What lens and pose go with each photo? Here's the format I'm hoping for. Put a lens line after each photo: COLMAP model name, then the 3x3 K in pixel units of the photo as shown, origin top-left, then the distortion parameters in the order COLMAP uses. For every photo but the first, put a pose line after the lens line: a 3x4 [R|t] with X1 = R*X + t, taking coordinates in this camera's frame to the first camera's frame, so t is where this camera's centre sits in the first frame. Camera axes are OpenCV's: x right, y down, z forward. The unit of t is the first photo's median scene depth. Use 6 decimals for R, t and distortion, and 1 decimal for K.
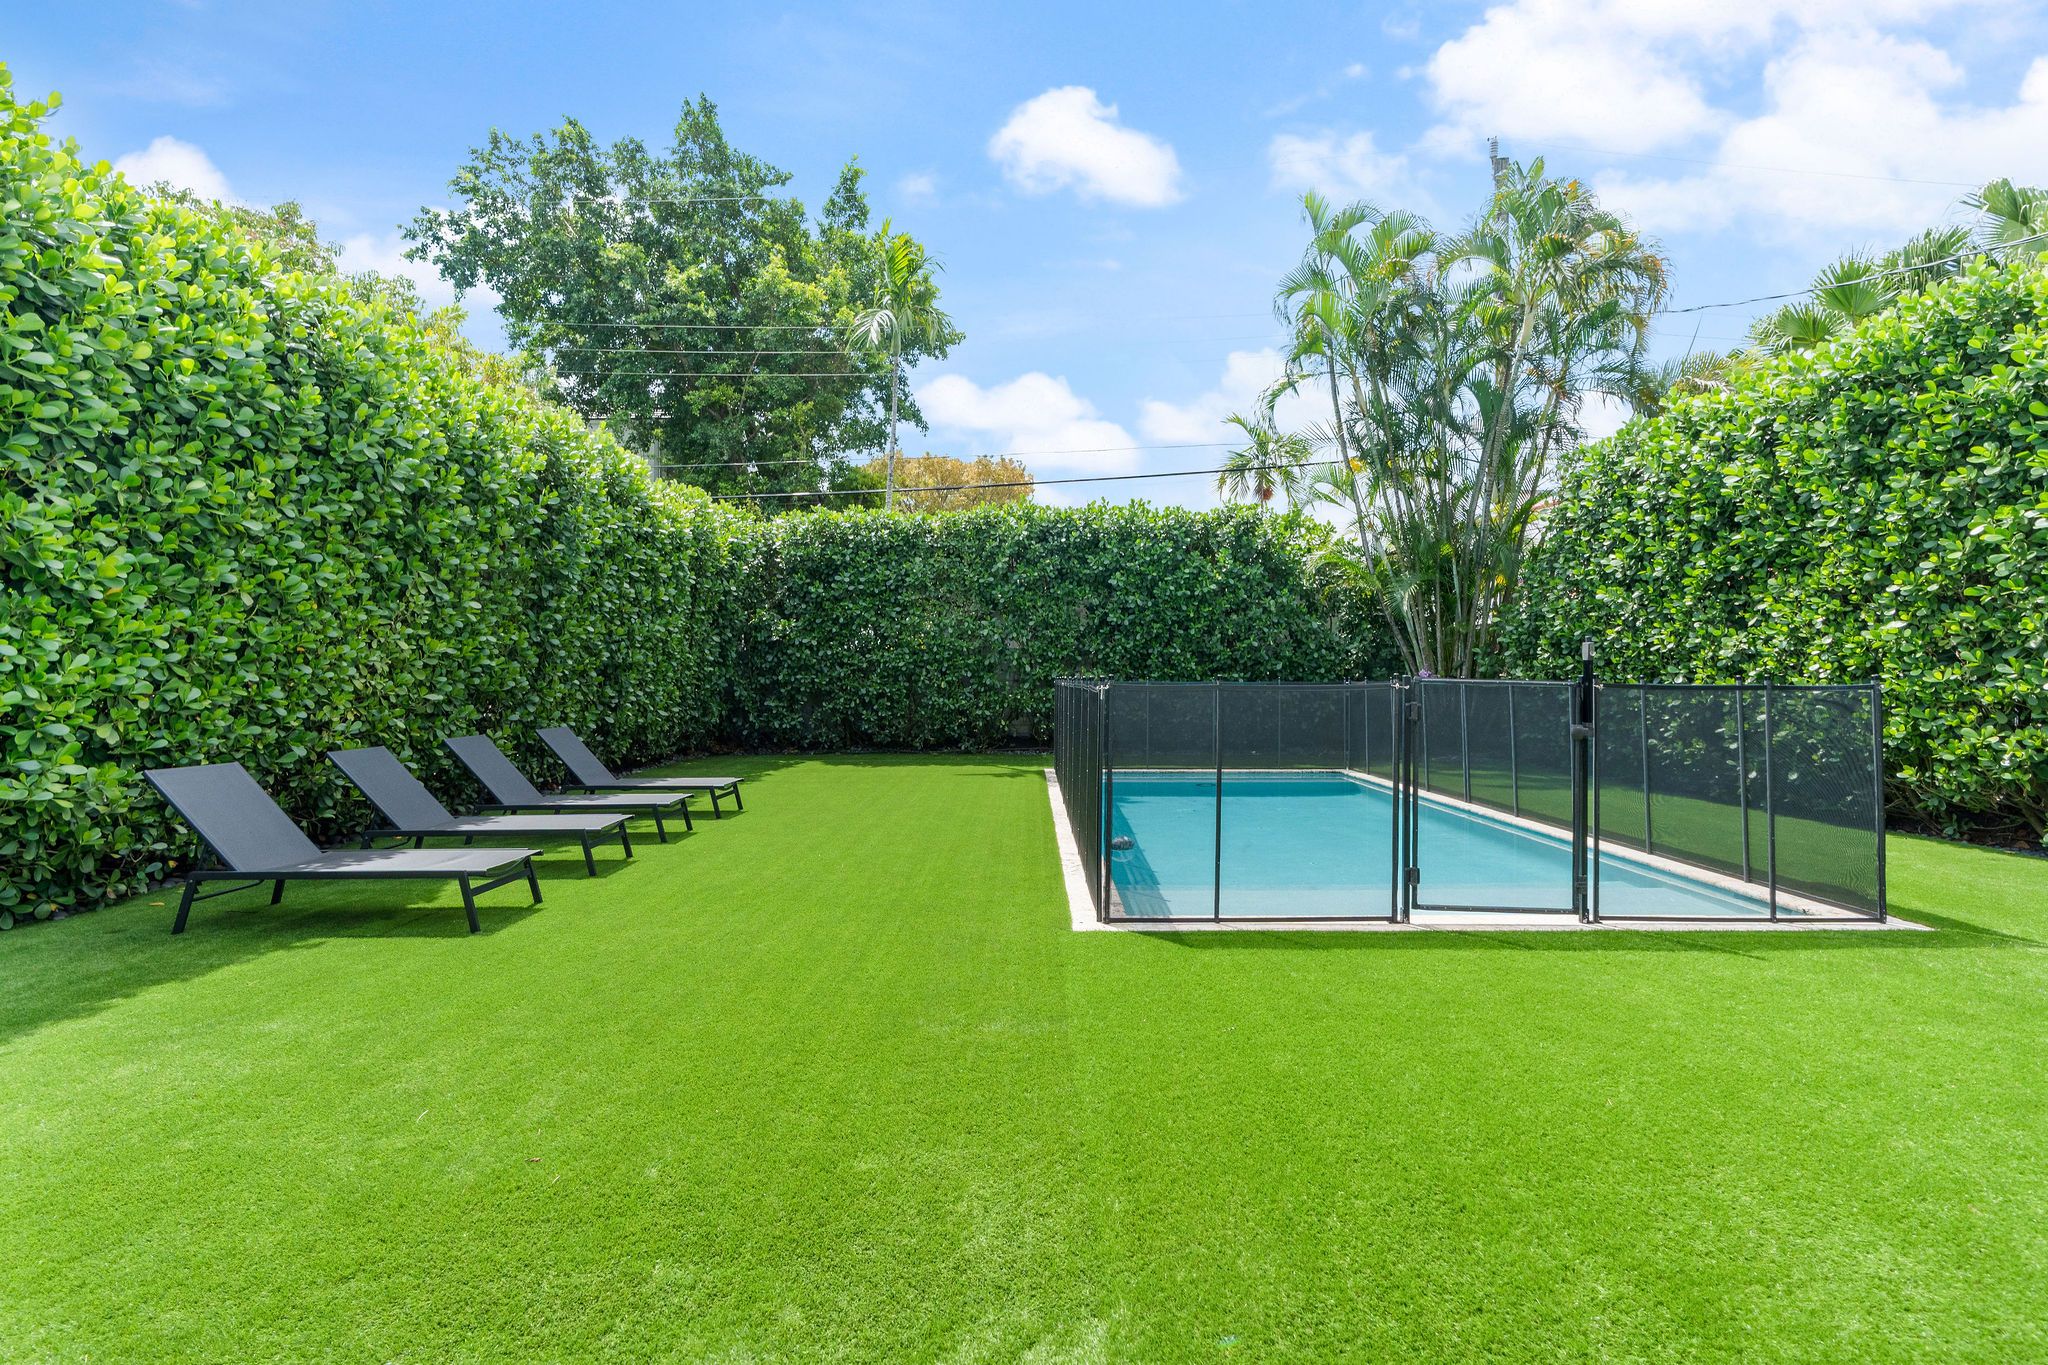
lens RADIAL K [[936.6, 0, 1018.6], [0, 936.6, 660.4], [0, 0, 1]] dist [-0.002499, 0.000563]
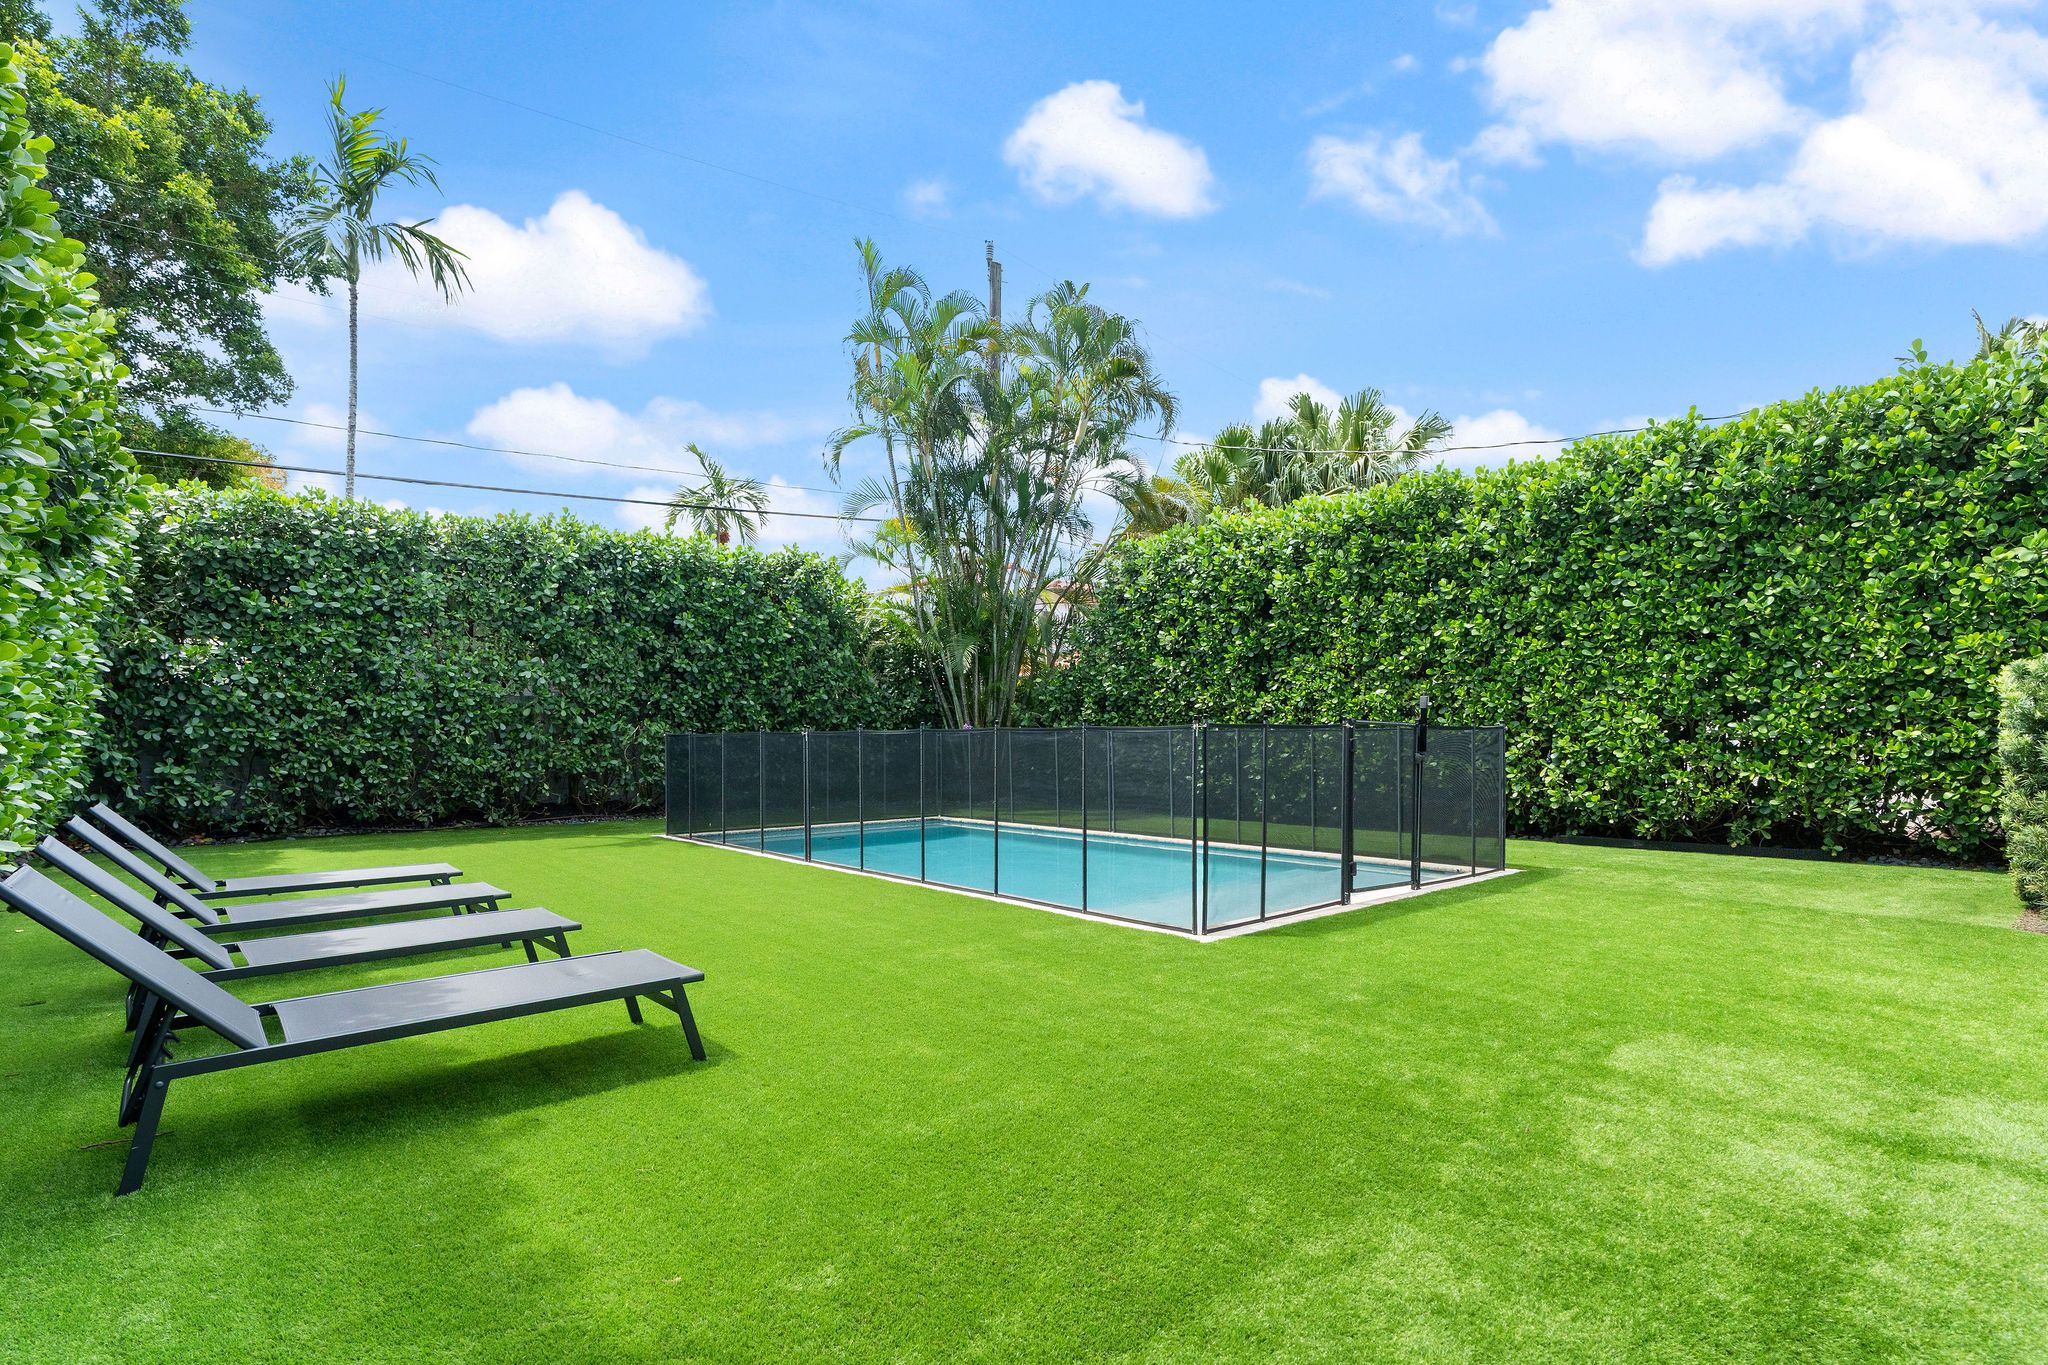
lens RADIAL K [[977.4, 0, 1026.2], [0, 977.4, 784.4], [0, 0, 1]] dist [-0.004242, -0.000103]
pose [[0.753405, -0.035235, 0.656612, -0.268643], [-0.007337, 0.998051, 0.061977, 0.009043], [-0.657516, -0.051511, 0.751678, 0.085160]]
